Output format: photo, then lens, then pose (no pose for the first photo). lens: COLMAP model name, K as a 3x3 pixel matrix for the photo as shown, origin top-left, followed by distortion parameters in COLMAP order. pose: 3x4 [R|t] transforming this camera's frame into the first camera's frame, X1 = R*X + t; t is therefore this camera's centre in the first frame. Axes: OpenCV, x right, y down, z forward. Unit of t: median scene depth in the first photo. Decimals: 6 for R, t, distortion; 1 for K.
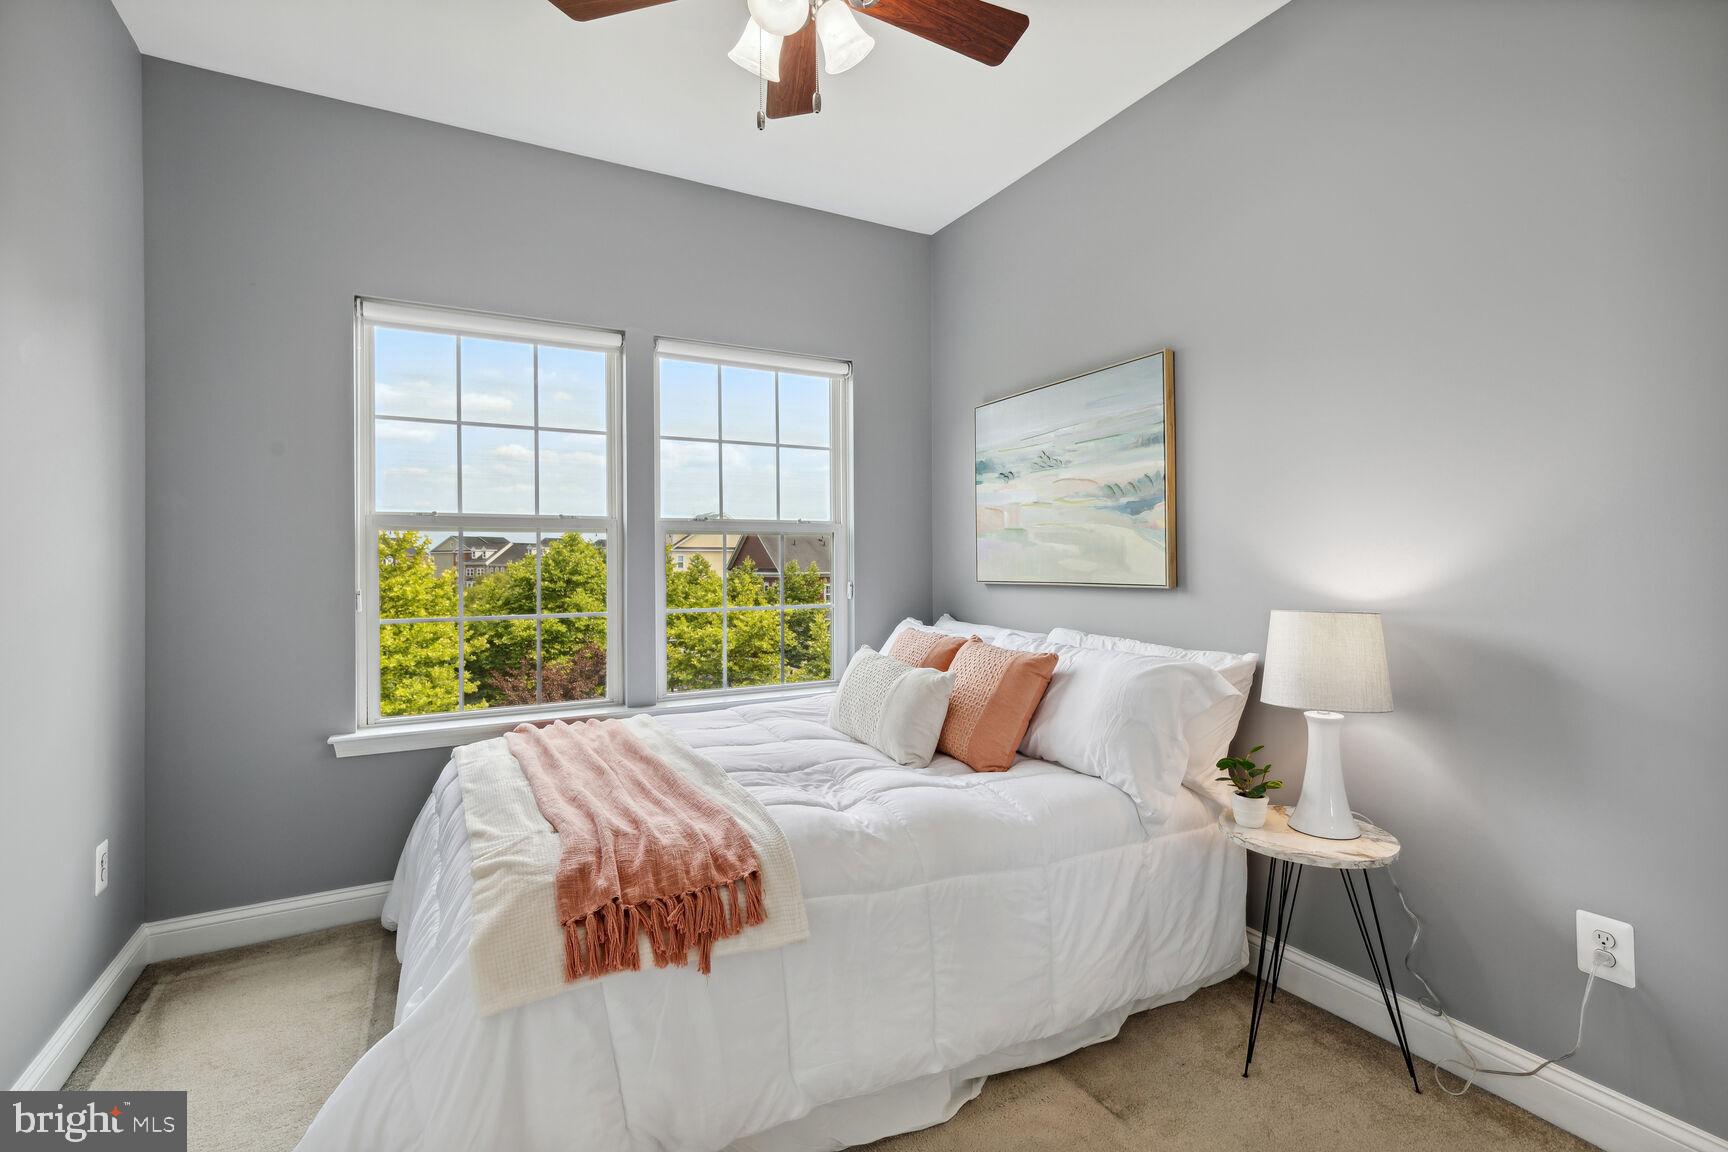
lens RADIAL K [[802.8, 0, 873.6], [0, 802.8, 571.9], [0, 0, 1]] dist [0.001226, 0.000249]
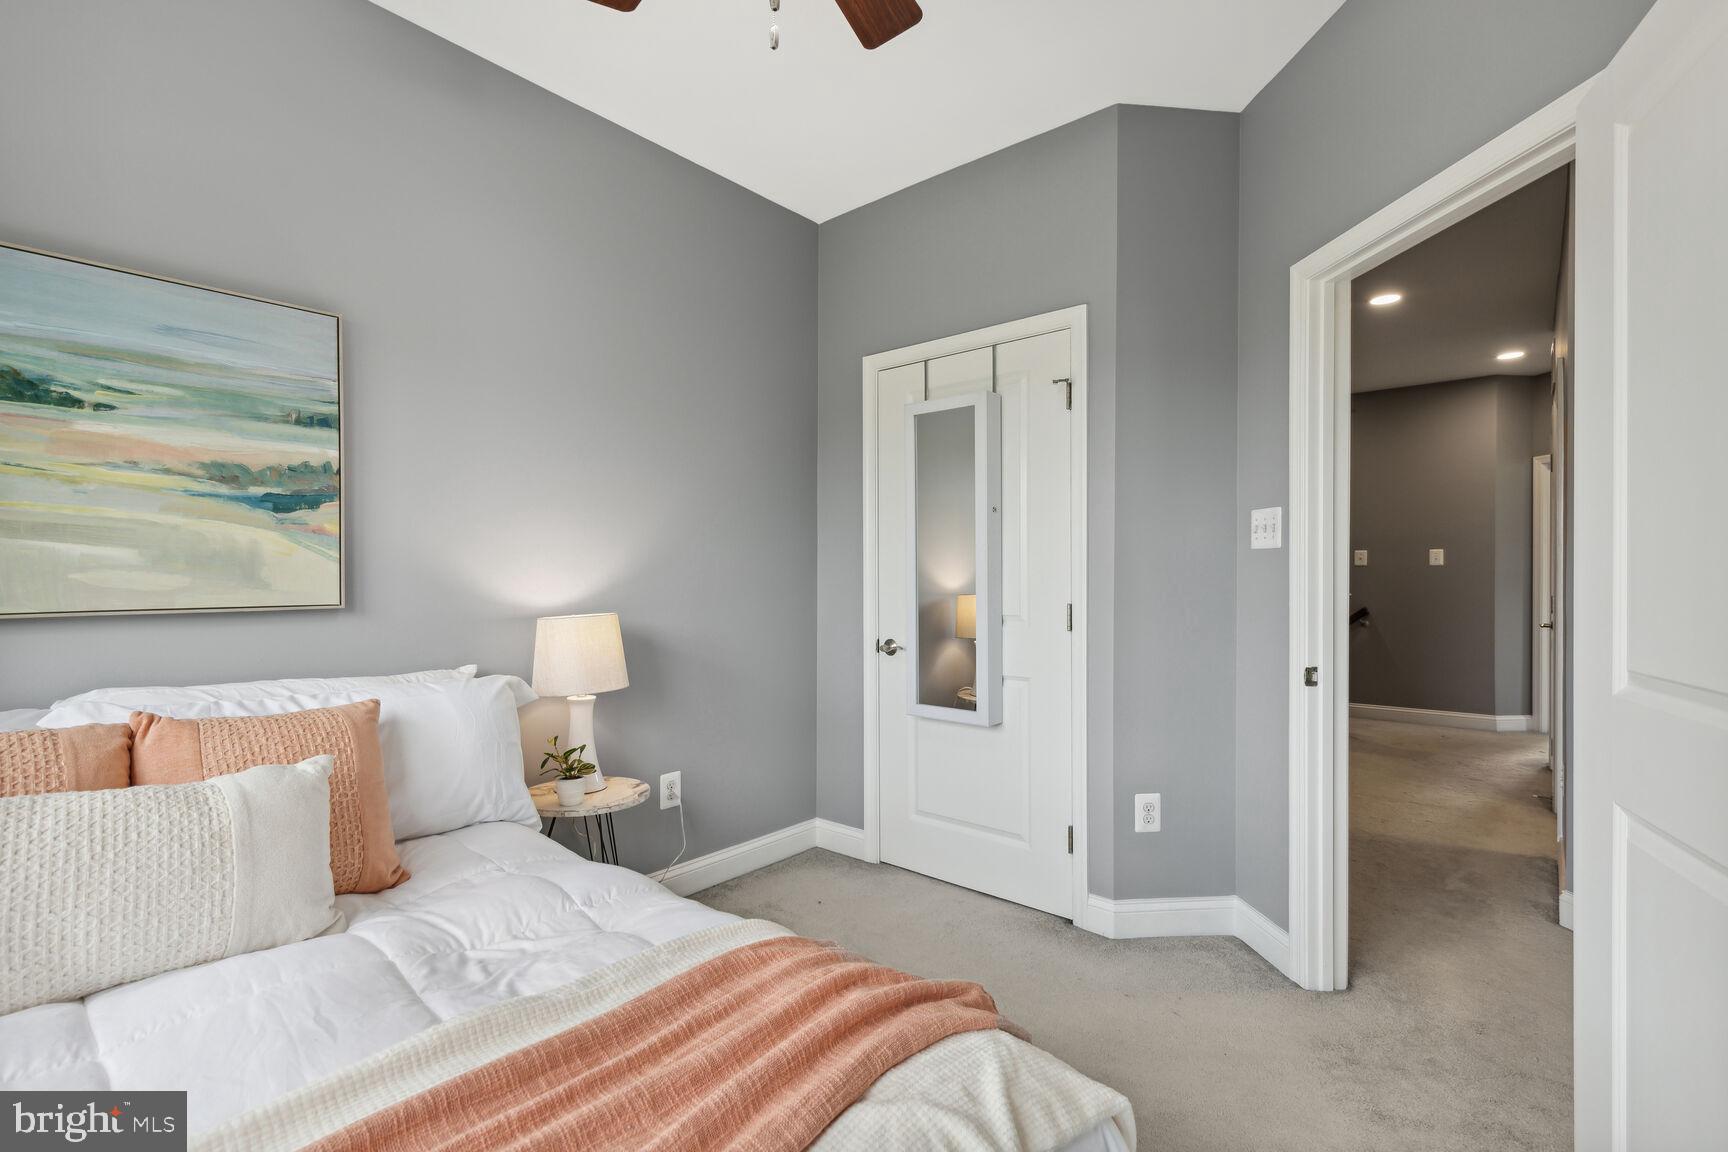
lens RADIAL K [[802.8, 0, 873.6], [0, 802.8, 571.9], [0, 0, 1]] dist [0.001226, 0.000249]
pose [[-0.371288, 0.003717, 0.928510, -0.569476], [0.011807, 0.999930, 0.000718, -0.009922], [-0.928443, 0.011229, -0.371306, 0.764380]]
